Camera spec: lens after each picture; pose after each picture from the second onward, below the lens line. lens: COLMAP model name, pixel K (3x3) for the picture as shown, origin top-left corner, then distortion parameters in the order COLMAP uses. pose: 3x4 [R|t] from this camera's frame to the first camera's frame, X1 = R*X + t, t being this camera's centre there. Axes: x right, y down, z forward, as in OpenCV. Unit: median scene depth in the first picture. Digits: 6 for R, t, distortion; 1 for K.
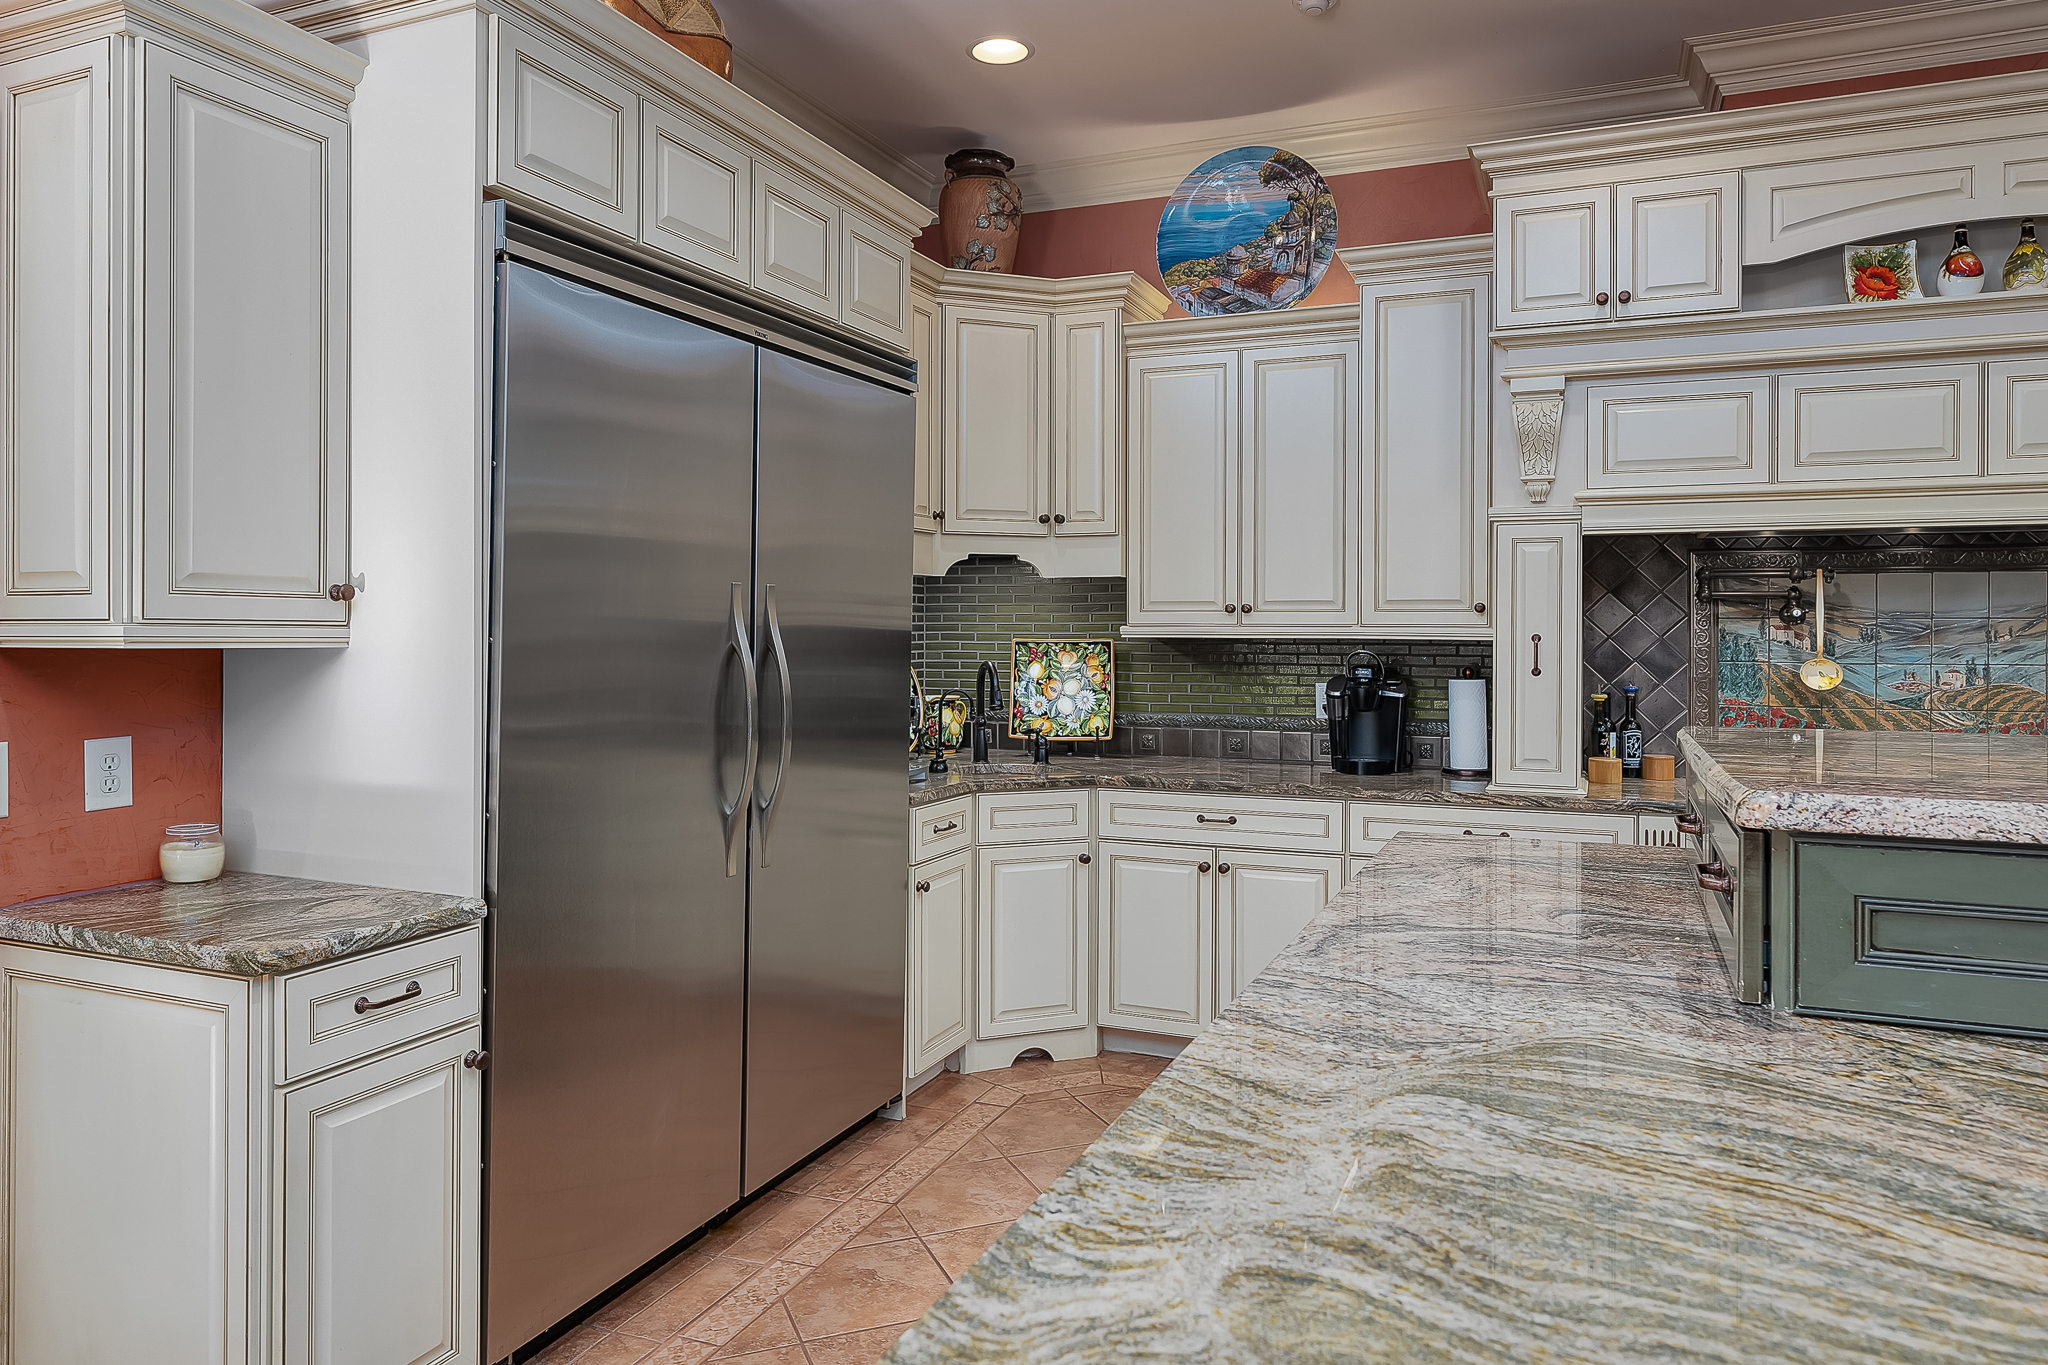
lens RADIAL K [[1321.6, 0, 1031.5], [0, 1321.6, 627.9], [0, 0, 1]] dist [0.002182, 0.007588]
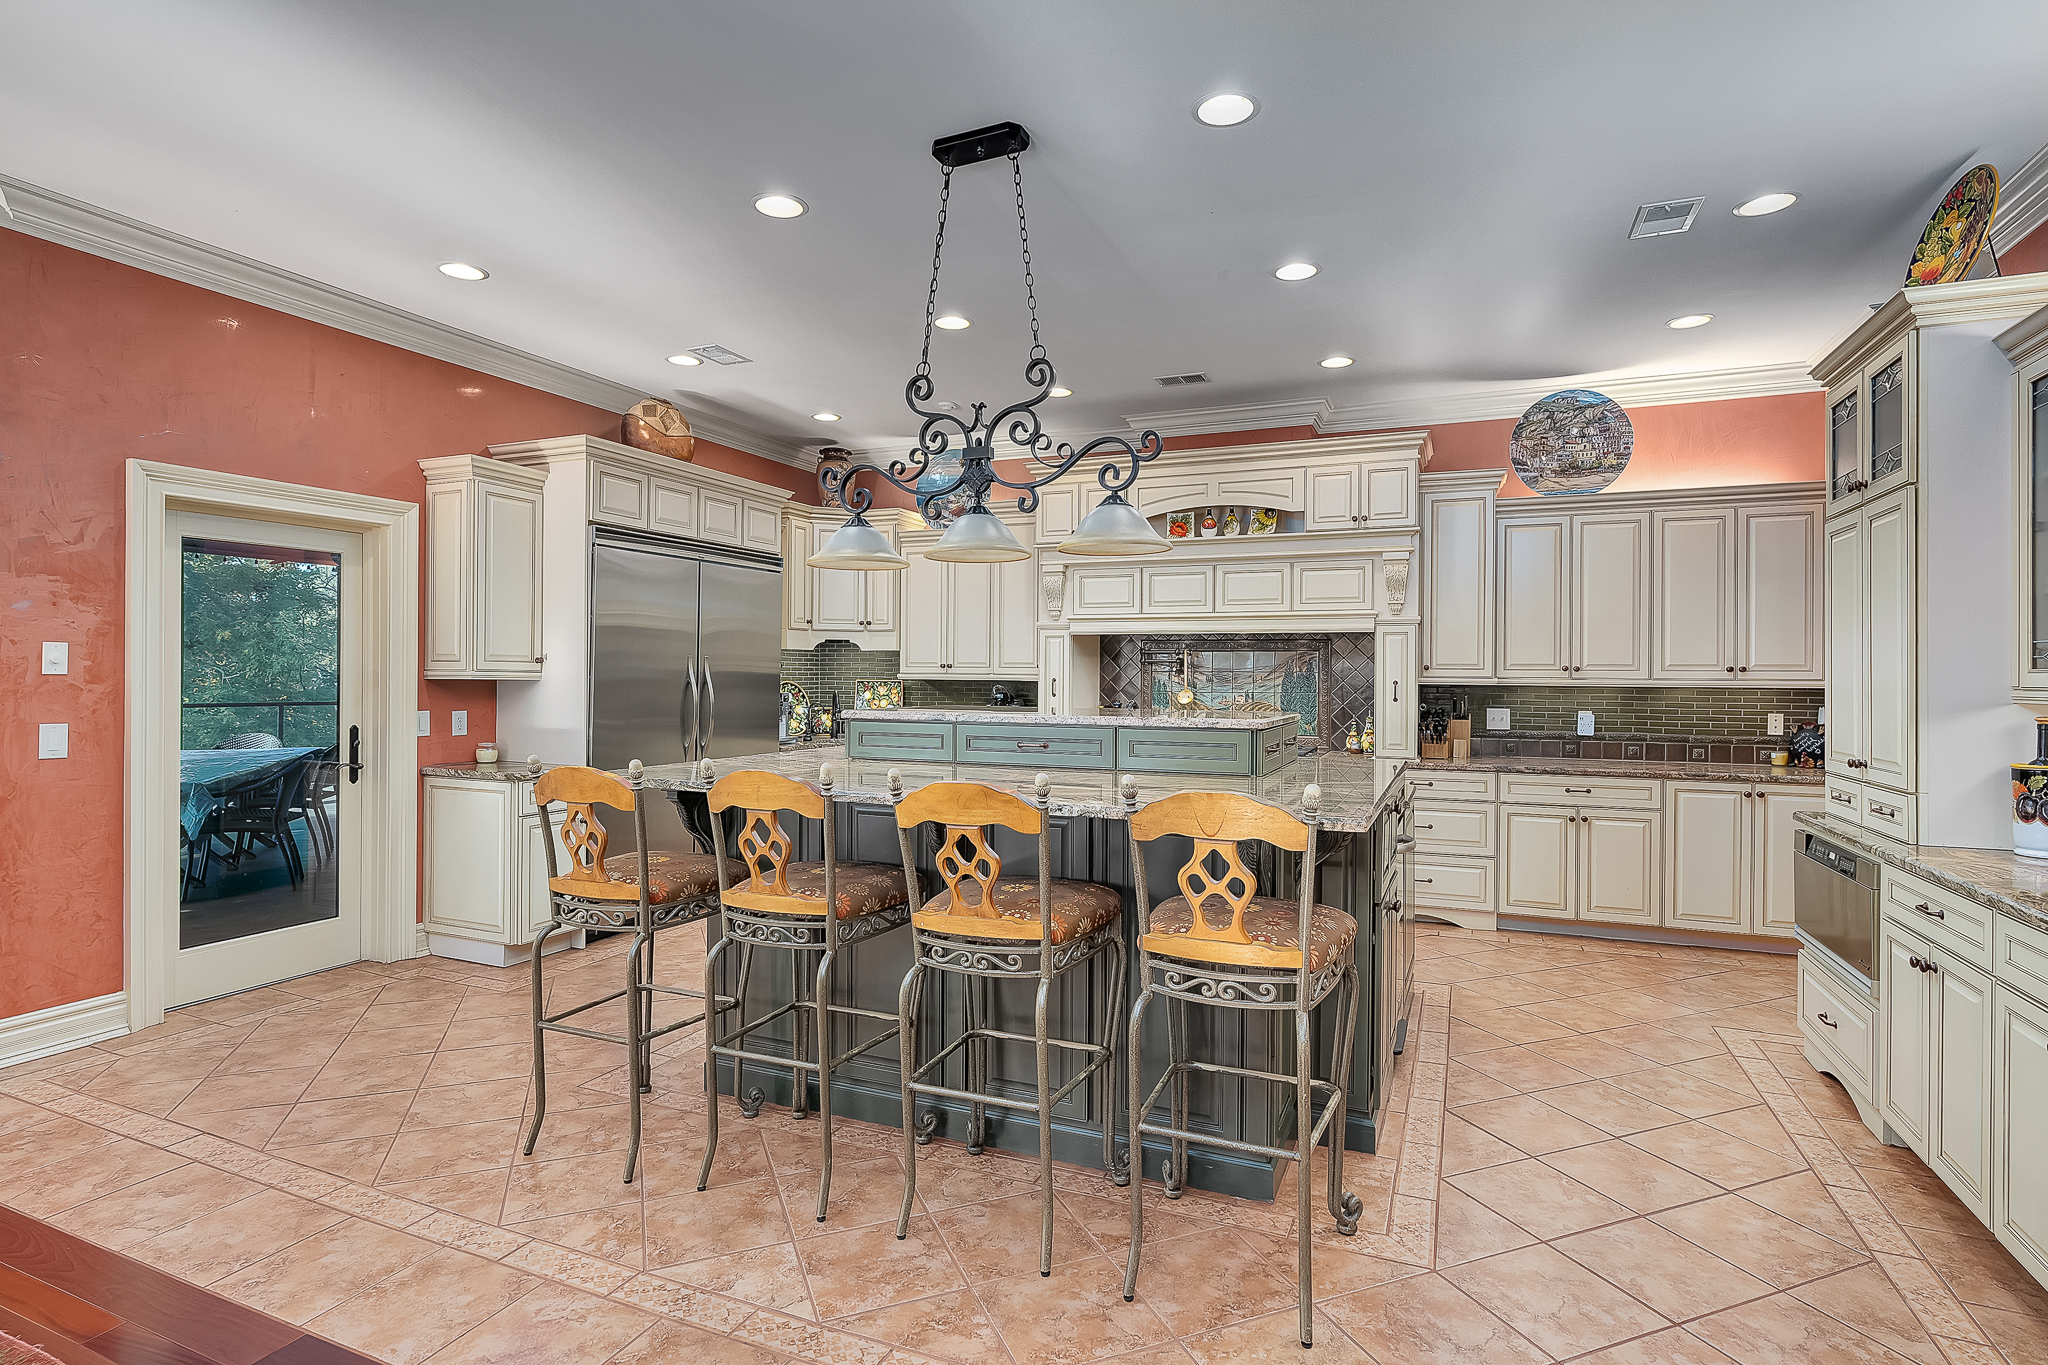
lens RADIAL K [[969.9, 0, 1003.6], [0, 969.9, 680.2], [0, 0, 1]] dist [-0.011601, 0.000141]
pose [[0.999644, 0.005830, -0.026044, 0.321078], [-0.005694, 0.999970, 0.005301, -0.000177], [0.026075, -0.005151, 0.999647, -0.636584]]
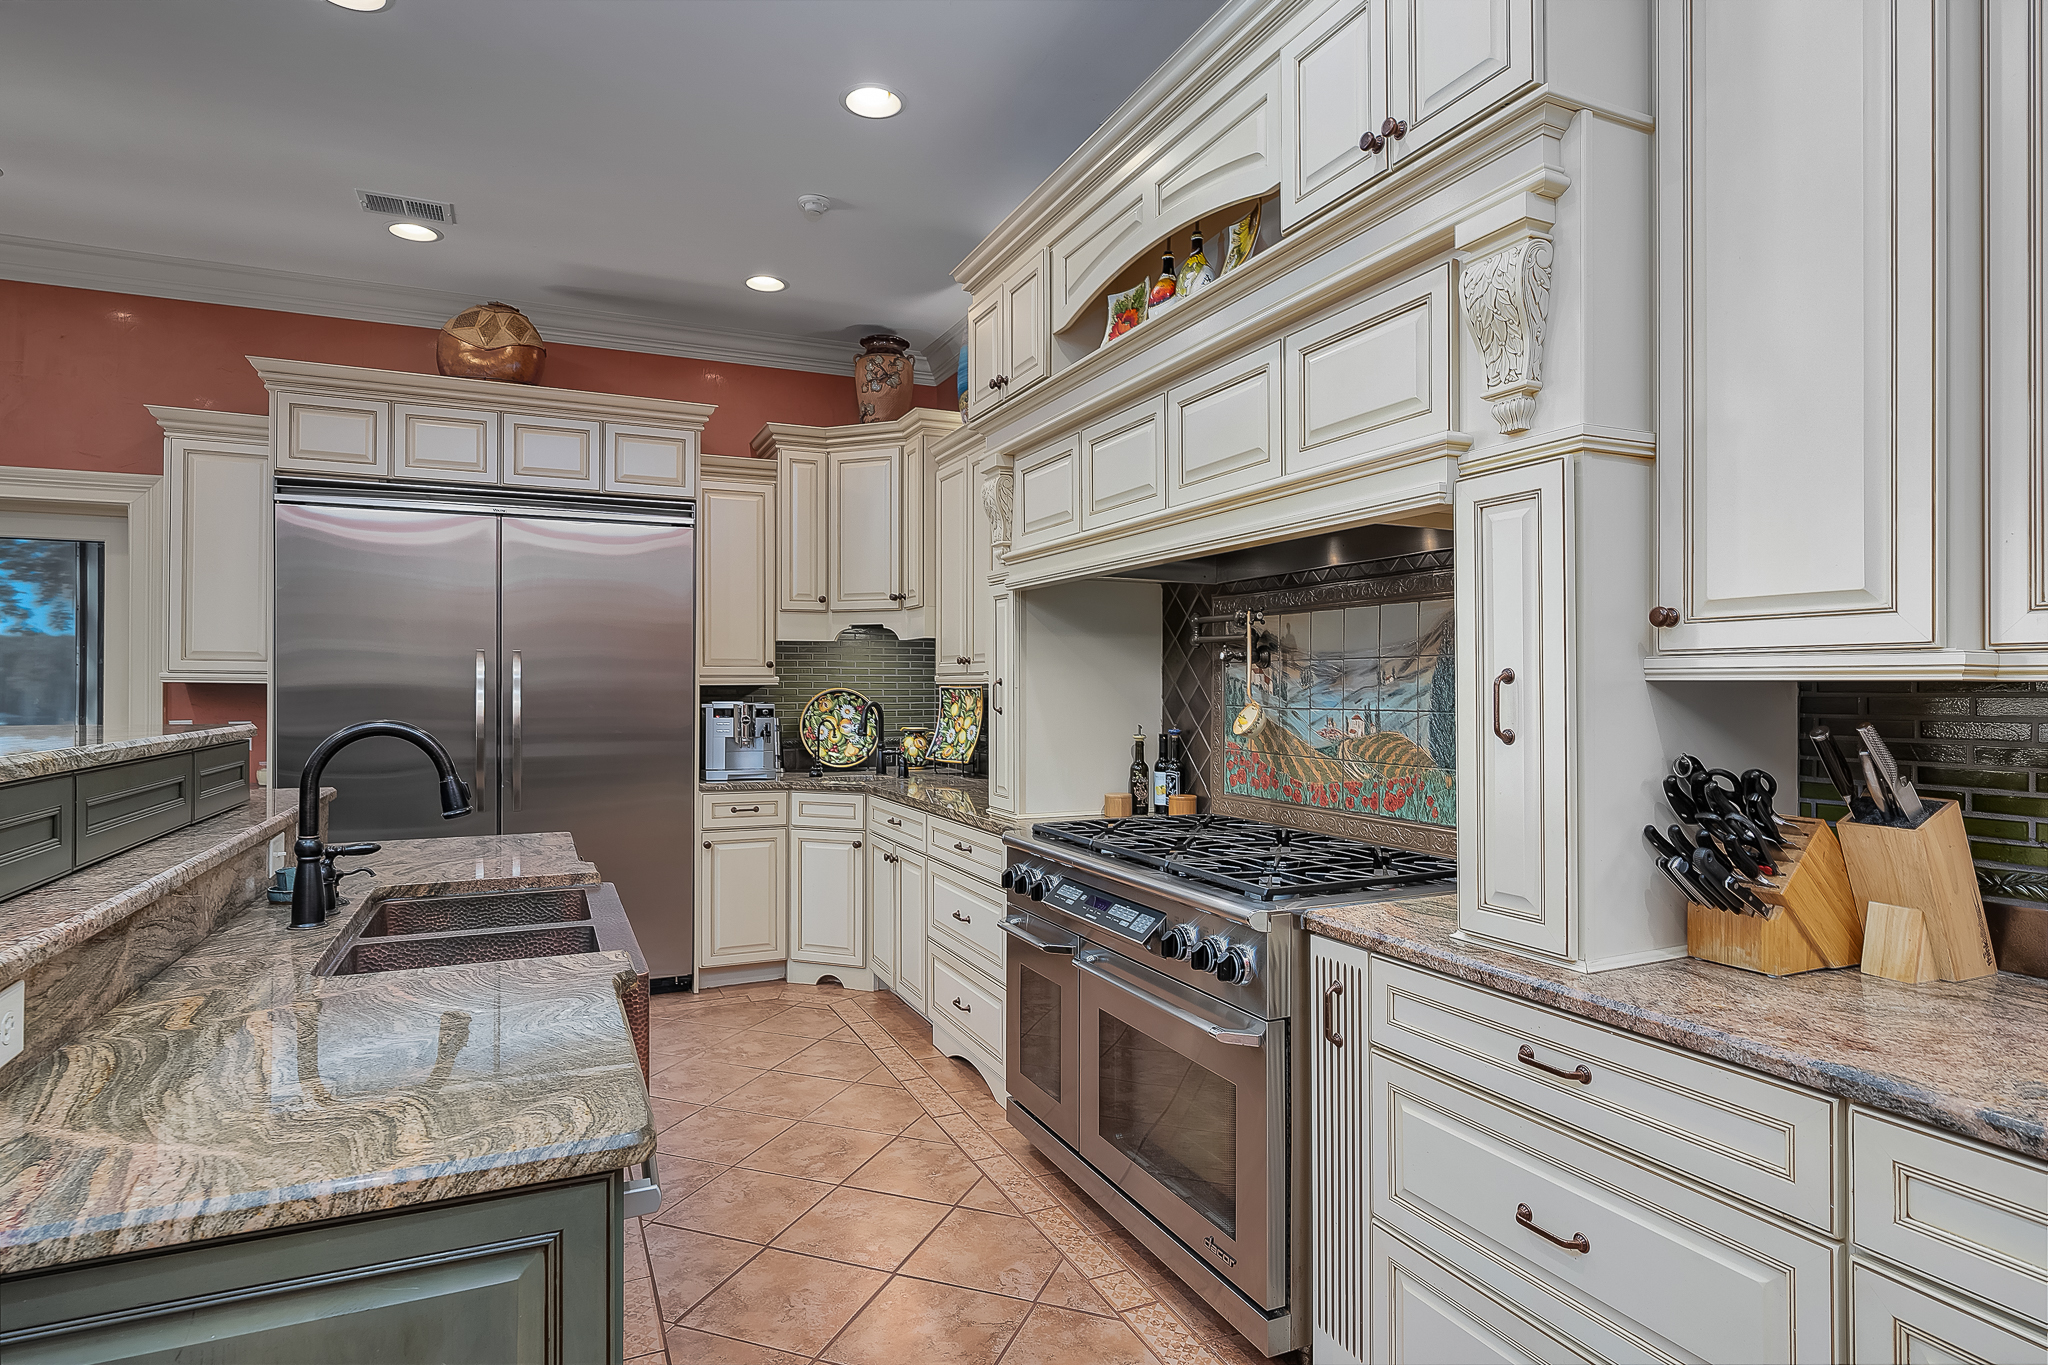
lens RADIAL K [[1074.2, 0, 1016.2], [0, 1074.2, 684.6], [0, 0, 1]] dist [-0.023325, -0.001122]
pose [[0.751136, -0.001292, -0.660146, 0.961886], [0.000044, 0.999998, -0.001907, 0.011264], [0.660147, 0.001403, 0.751135, 0.289718]]
